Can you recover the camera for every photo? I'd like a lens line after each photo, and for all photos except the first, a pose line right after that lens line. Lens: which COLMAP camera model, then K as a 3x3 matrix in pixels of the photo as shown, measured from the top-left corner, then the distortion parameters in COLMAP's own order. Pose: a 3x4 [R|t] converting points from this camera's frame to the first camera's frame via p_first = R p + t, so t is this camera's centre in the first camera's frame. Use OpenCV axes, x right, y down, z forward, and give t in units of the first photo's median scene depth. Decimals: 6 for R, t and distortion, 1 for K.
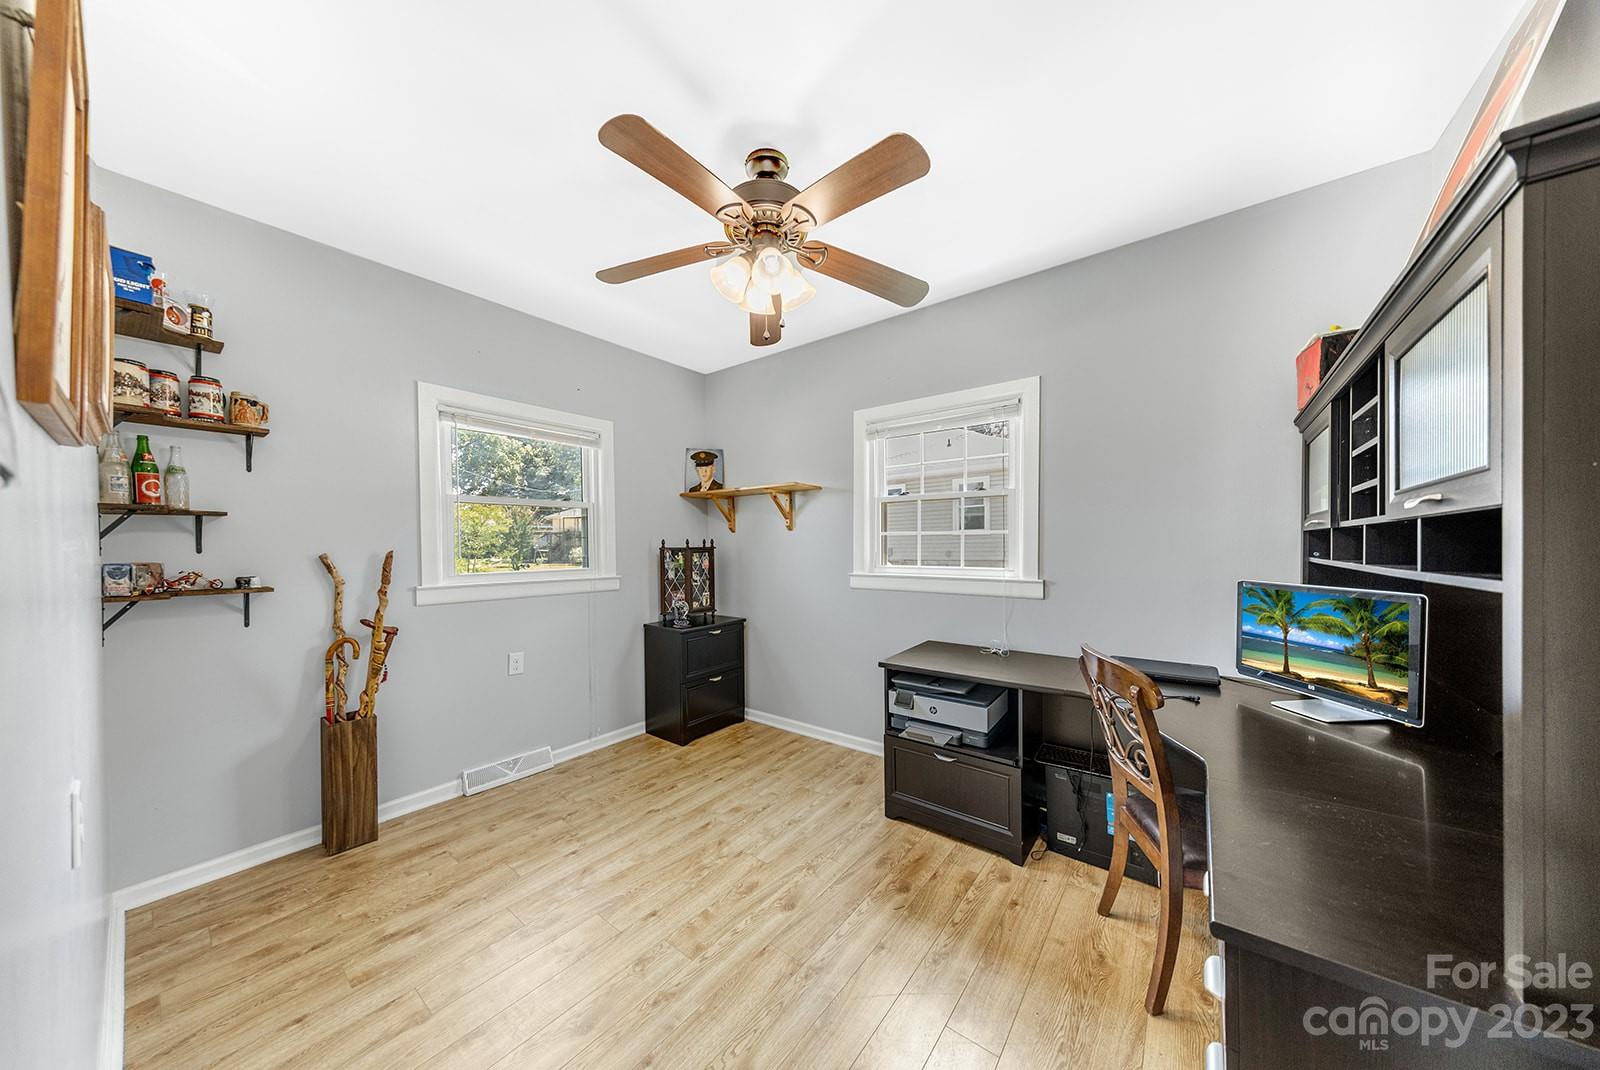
lens RADIAL K [[495.3, 0, 780.5], [0, 495.3, 547.8], [0, 0, 1]] dist [-0.000394, -0.000092]
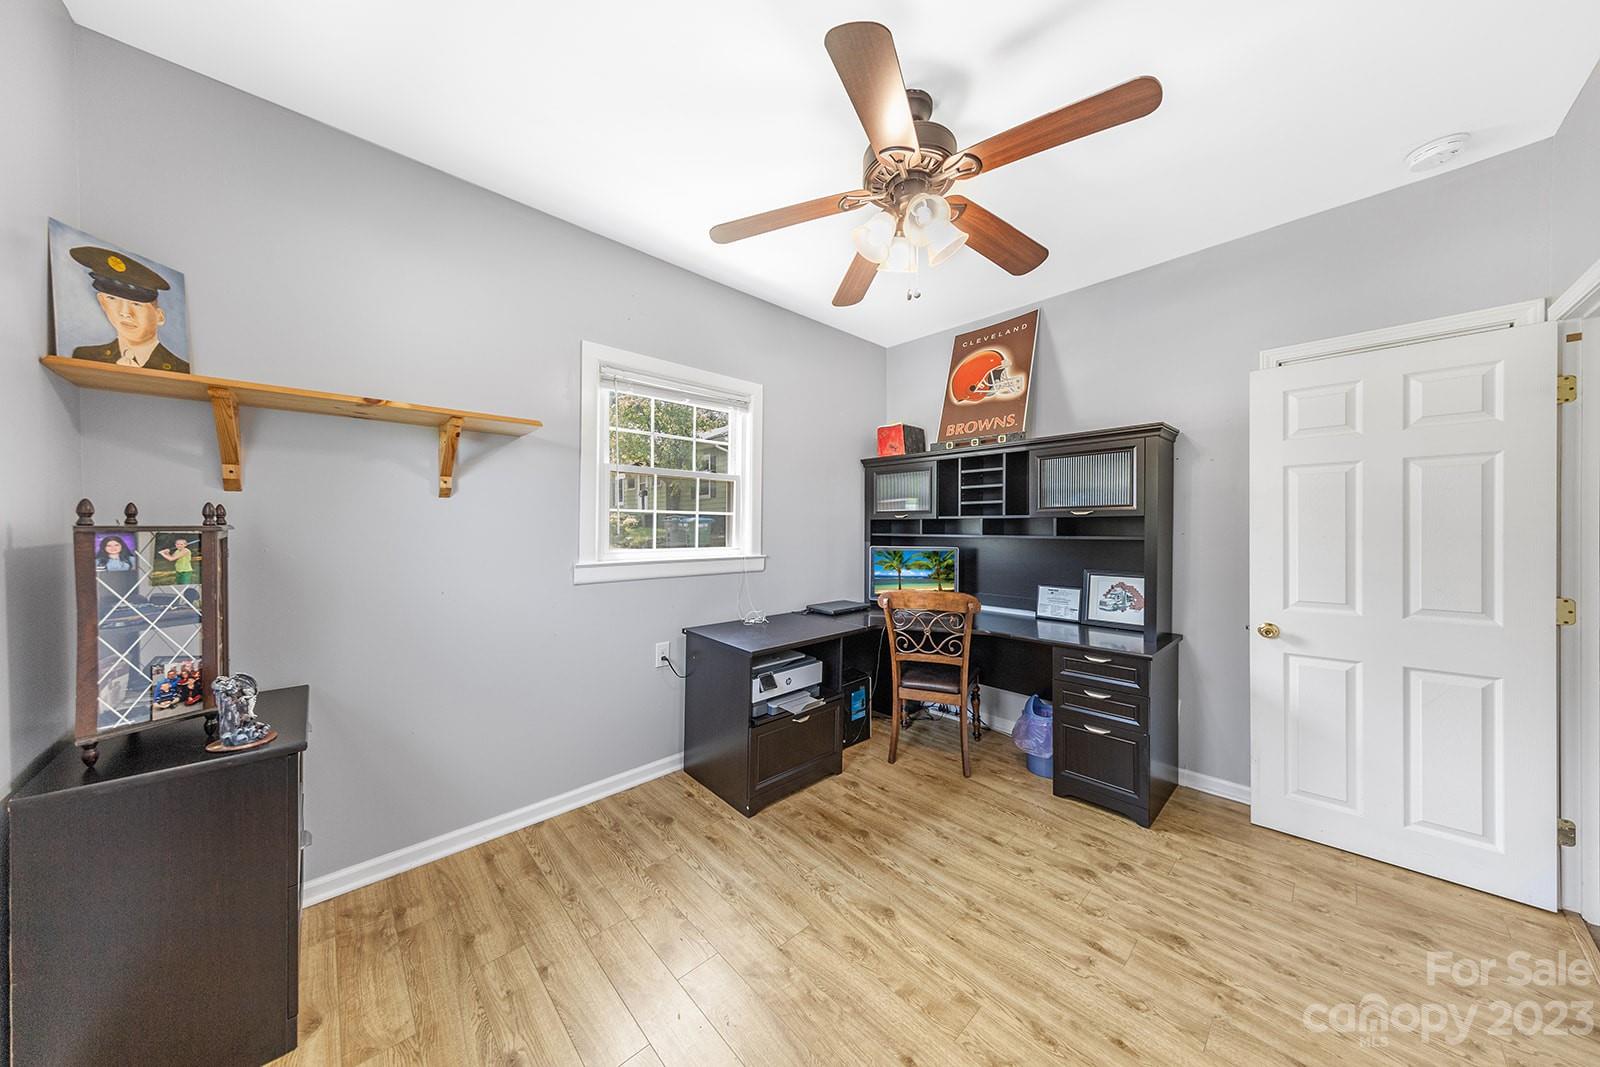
lens RADIAL K [[506.3, 0, 796.6], [0, 506.3, 529.9], [0, 0, 1]] dist [0.003325, -0.000030]
pose [[0.159465, 0.003531, 0.987197, -0.768353], [0.002366, 0.999989, -0.003959, 0.008466], [-0.987201, 0.002967, 0.159455, 0.819891]]
